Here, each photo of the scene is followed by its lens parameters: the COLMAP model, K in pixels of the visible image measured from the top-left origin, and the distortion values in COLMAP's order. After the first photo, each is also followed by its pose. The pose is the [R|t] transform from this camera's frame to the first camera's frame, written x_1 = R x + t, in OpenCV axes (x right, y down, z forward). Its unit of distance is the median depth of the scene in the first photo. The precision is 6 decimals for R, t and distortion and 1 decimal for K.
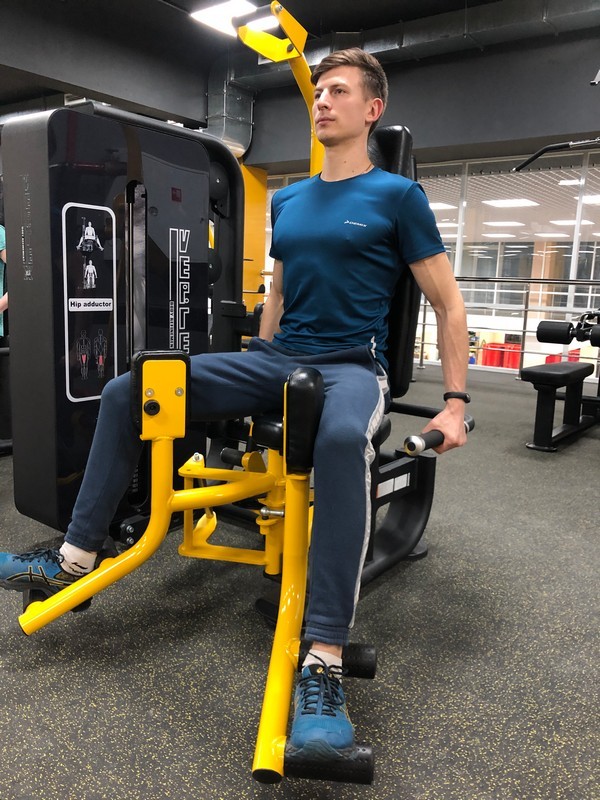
lens RADIAL K [[656.7, 0, 294.5], [0, 656.7, 394.8], [0, 0, 1]] dist [0.018872, -0.043999]
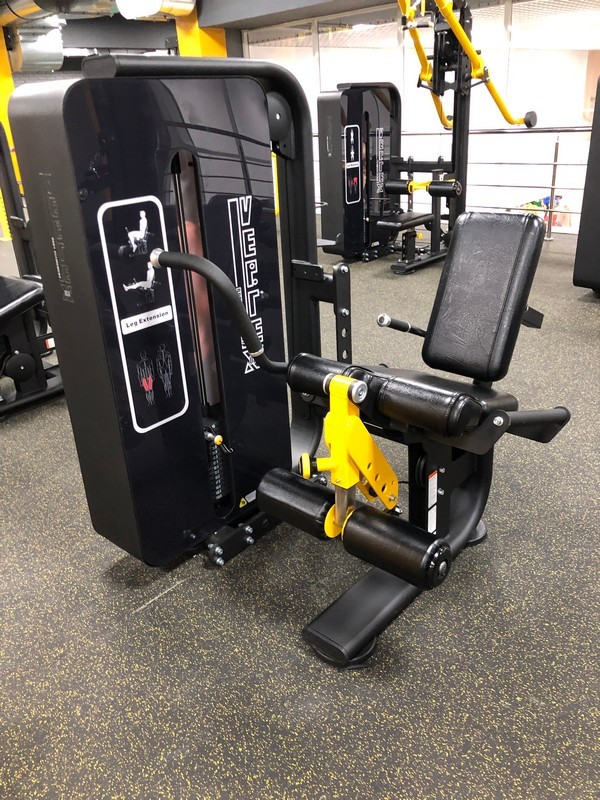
lens RADIAL K [[656.7, 0, 302.6], [0, 656.7, 403.0], [0, 0, 1]] dist [0.018872, -0.043999]
pose [[0.995282, -0.056759, -0.078689, -0.060404], [0.074223, 0.967745, 0.240749, -0.243368], [0.062486, -0.245454, 0.967392, 0.202791]]
